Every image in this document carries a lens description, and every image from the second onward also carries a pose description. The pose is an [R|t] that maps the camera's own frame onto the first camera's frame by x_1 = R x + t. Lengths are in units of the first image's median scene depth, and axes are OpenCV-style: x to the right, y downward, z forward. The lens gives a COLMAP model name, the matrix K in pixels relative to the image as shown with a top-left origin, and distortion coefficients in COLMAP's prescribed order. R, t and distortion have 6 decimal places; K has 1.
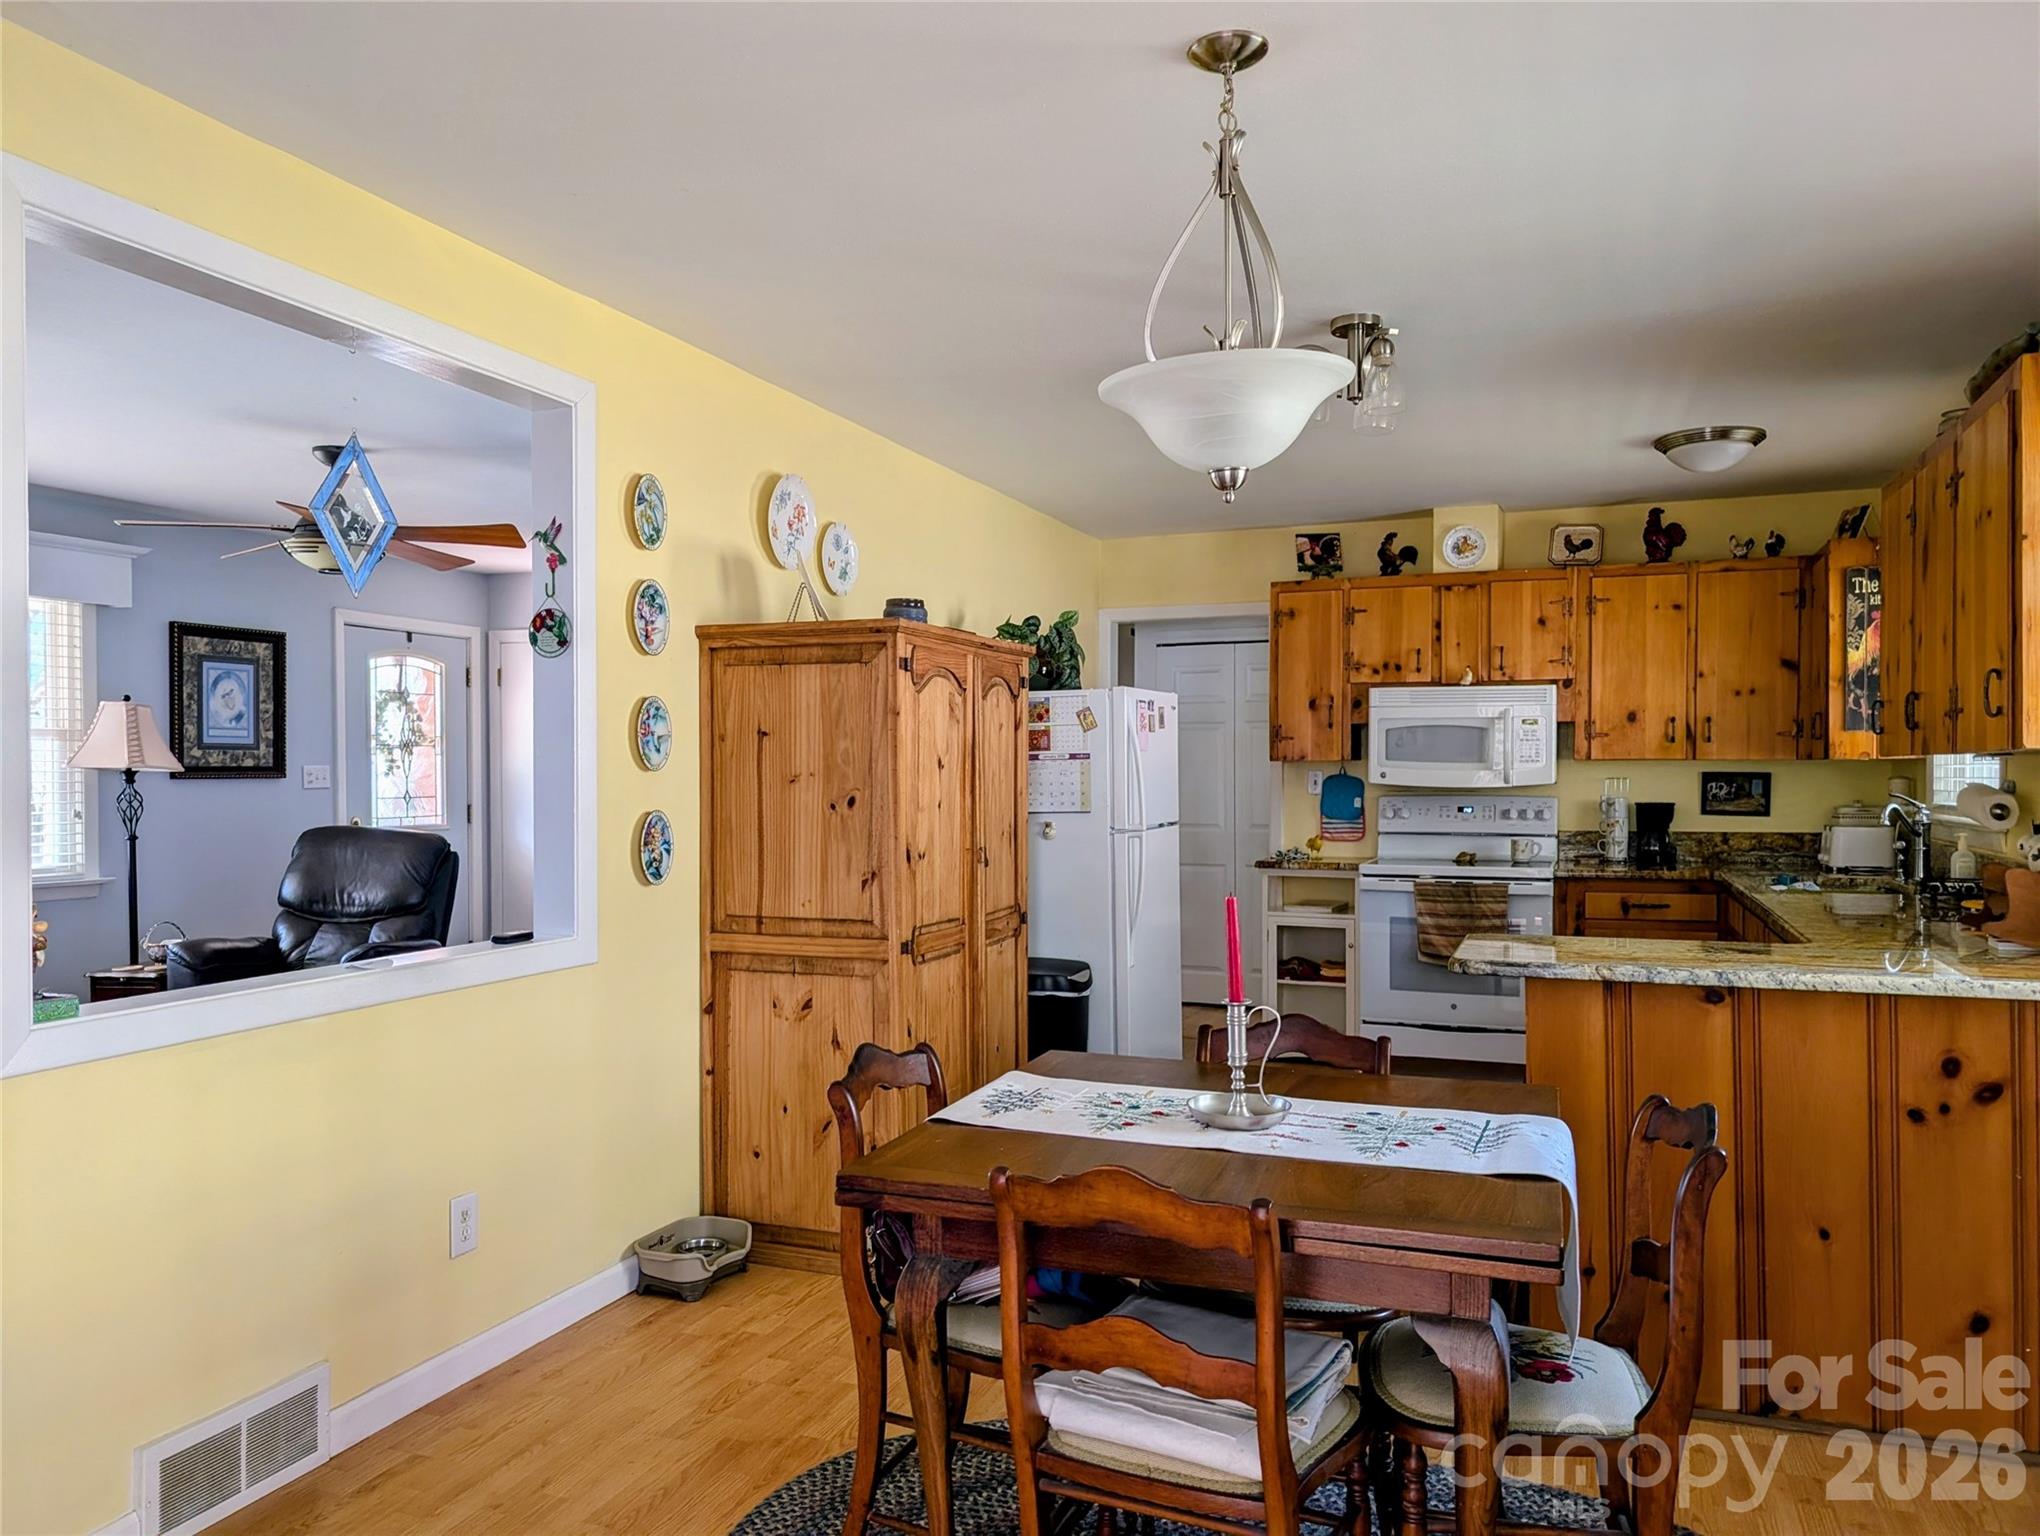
lens RADIAL K [[1567.4, 0, 1020.0], [0, 1567.4, 768.0], [0, 0, 1]] dist [0.087548, -0.183432]
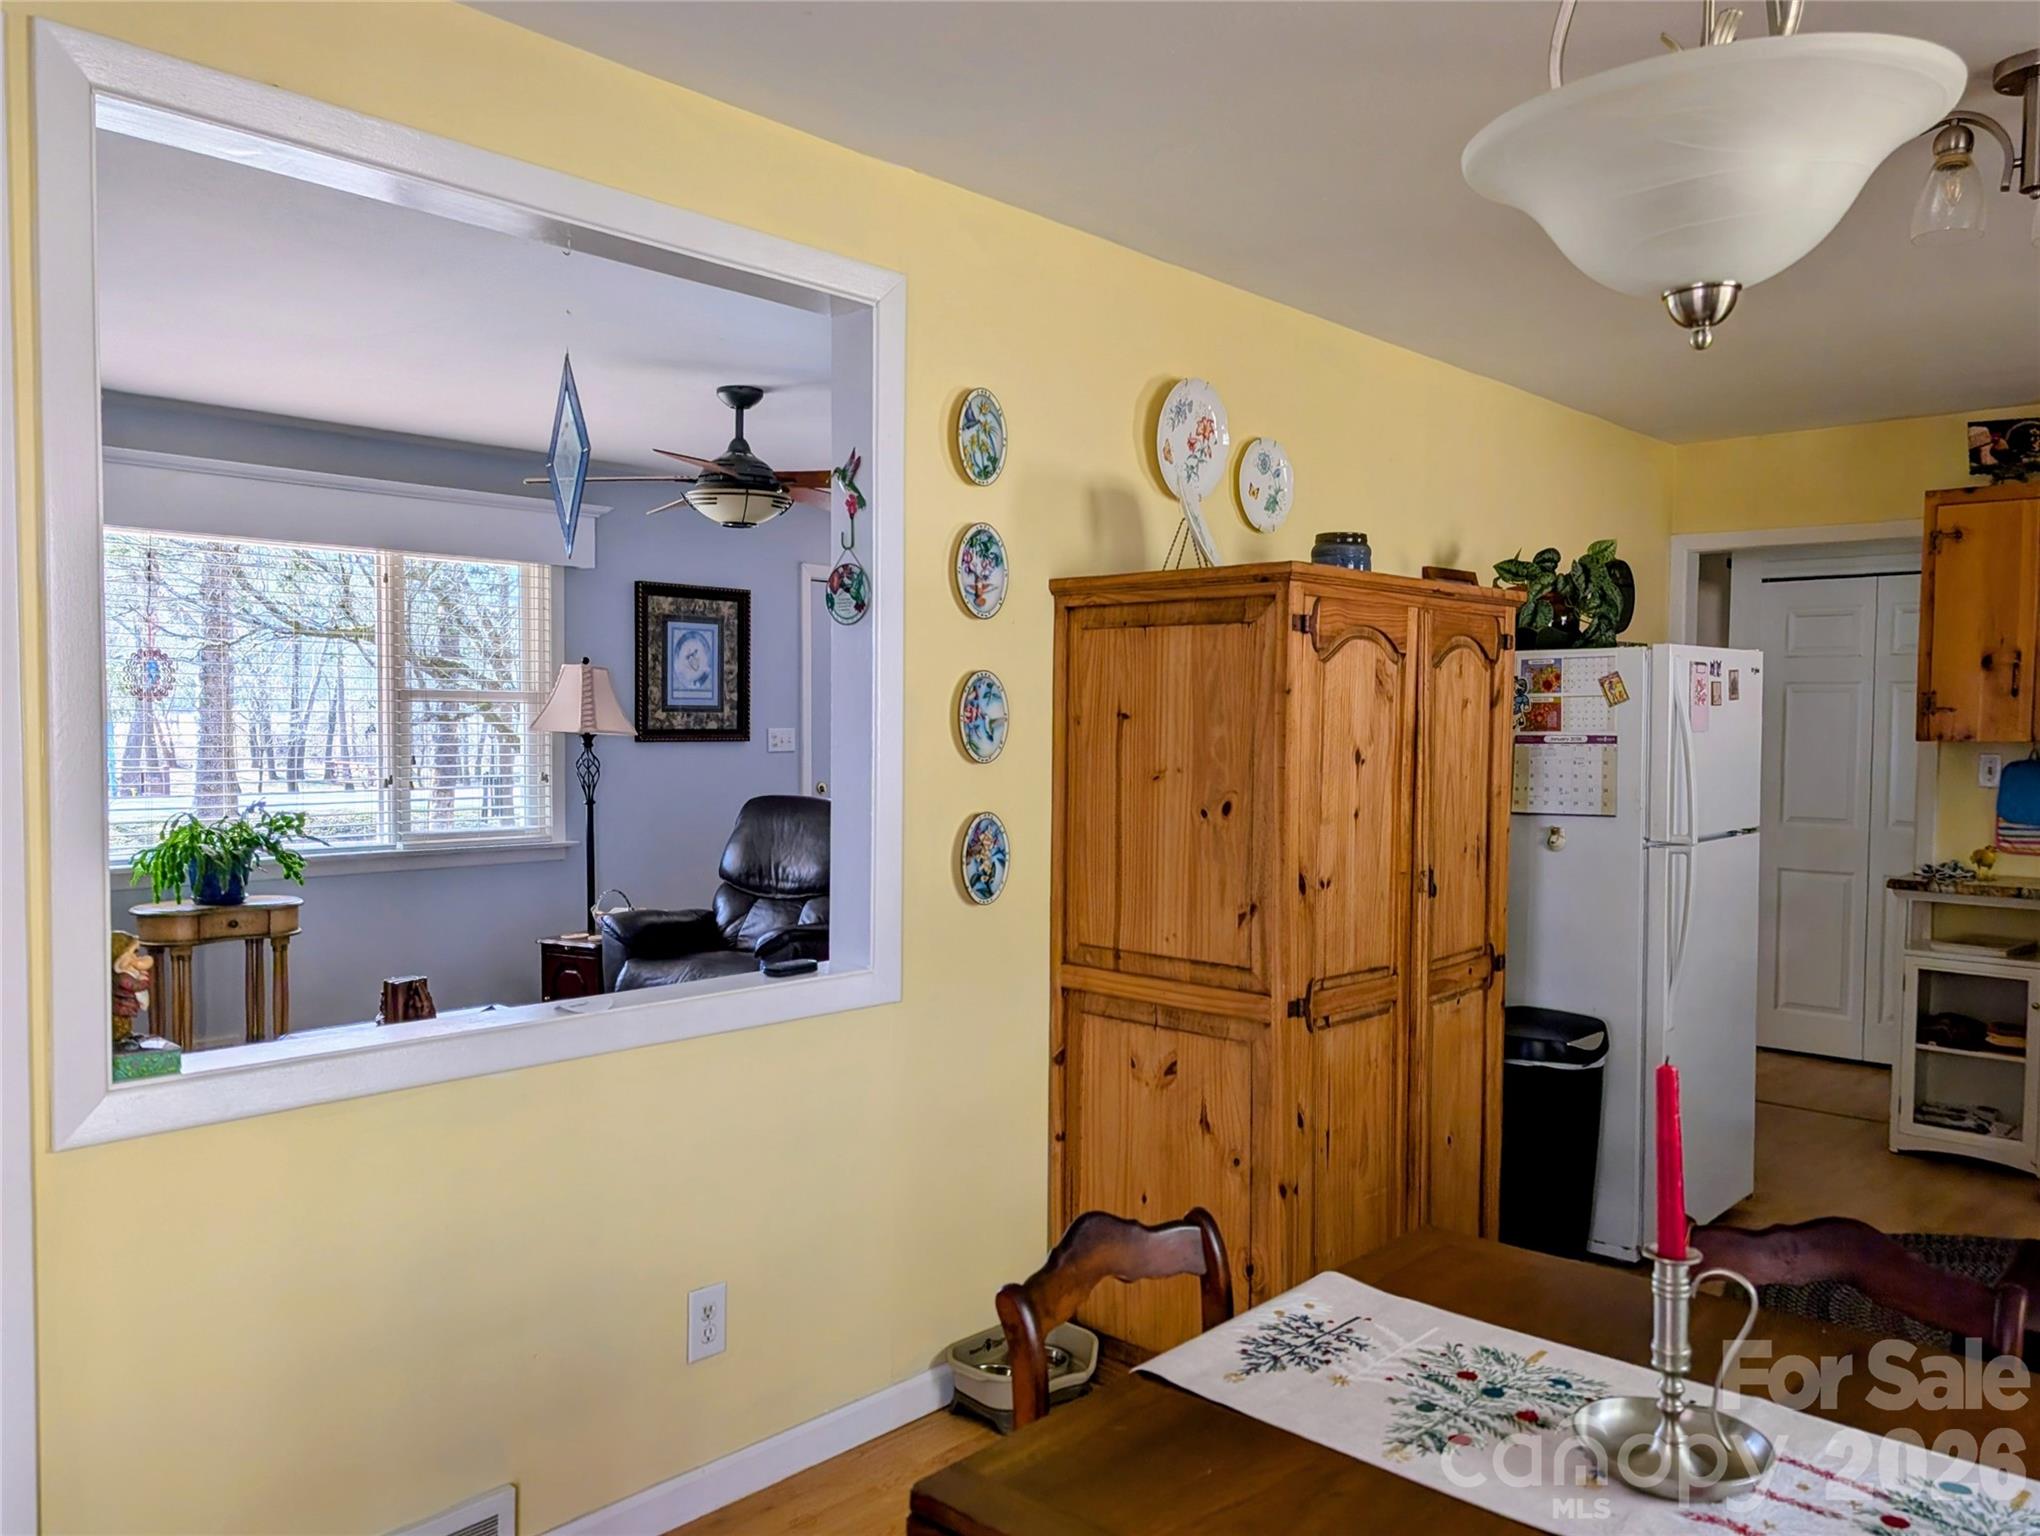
lens RADIAL K [[1567.4, 0, 1020.0], [0, 1567.4, 768.0], [0, 0, 1]] dist [0.087548, -0.183432]
pose [[0.922671, 0.024010, -0.384839, 0.085879], [-0.008429, 0.999077, 0.042122, -0.027502], [0.385495, -0.035621, 0.922022, 0.255284]]
